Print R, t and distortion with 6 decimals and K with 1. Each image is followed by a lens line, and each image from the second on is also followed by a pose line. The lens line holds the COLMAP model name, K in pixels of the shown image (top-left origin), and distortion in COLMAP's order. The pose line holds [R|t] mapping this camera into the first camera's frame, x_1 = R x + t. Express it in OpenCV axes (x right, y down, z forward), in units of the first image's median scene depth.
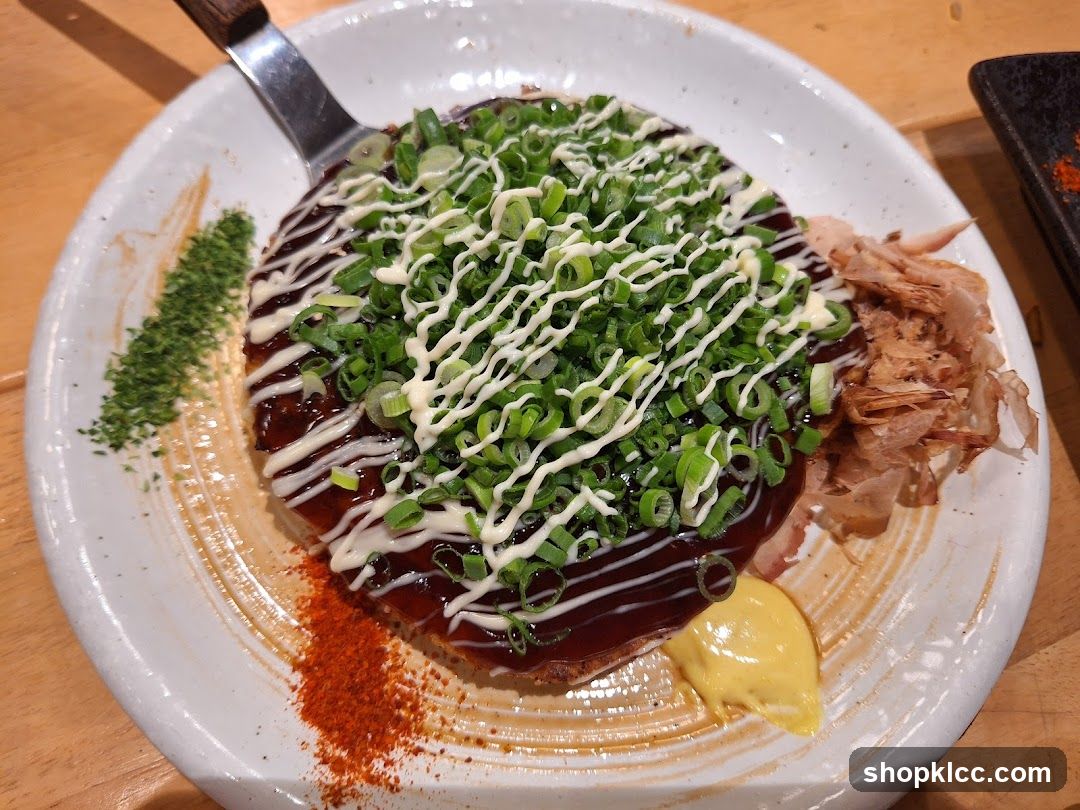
lens RADIAL K [[811.3, 0, 540.0], [0, 811.3, 405.0], [0, 0, 1]] dist [0.028114, -0.035443]
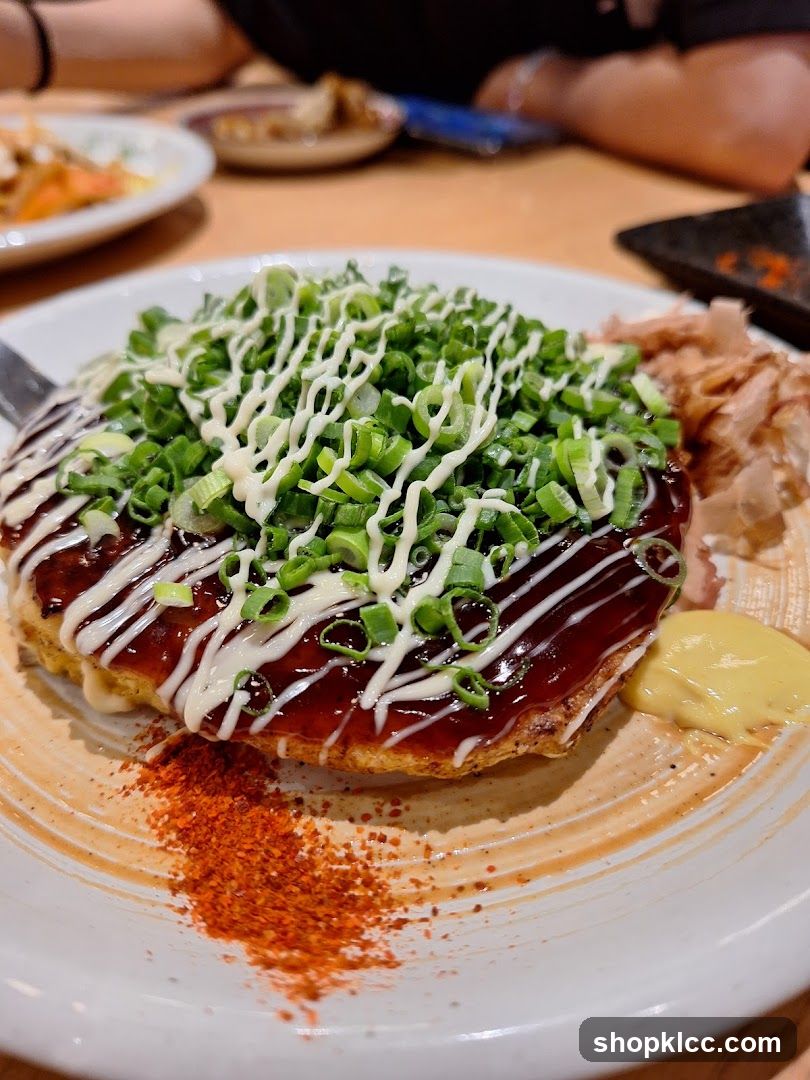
lens RADIAL K [[832.2, 0, 387.9], [0, 832.2, 542.1], [0, 0, 1]] dist [-0.025898, -0.006174]
pose [[0.926182, -0.302493, 0.225134, -0.213366], [0.371194, 0.836454, -0.403187, 0.430096], [-0.066353, 0.456993, 0.886992, 0.285116]]
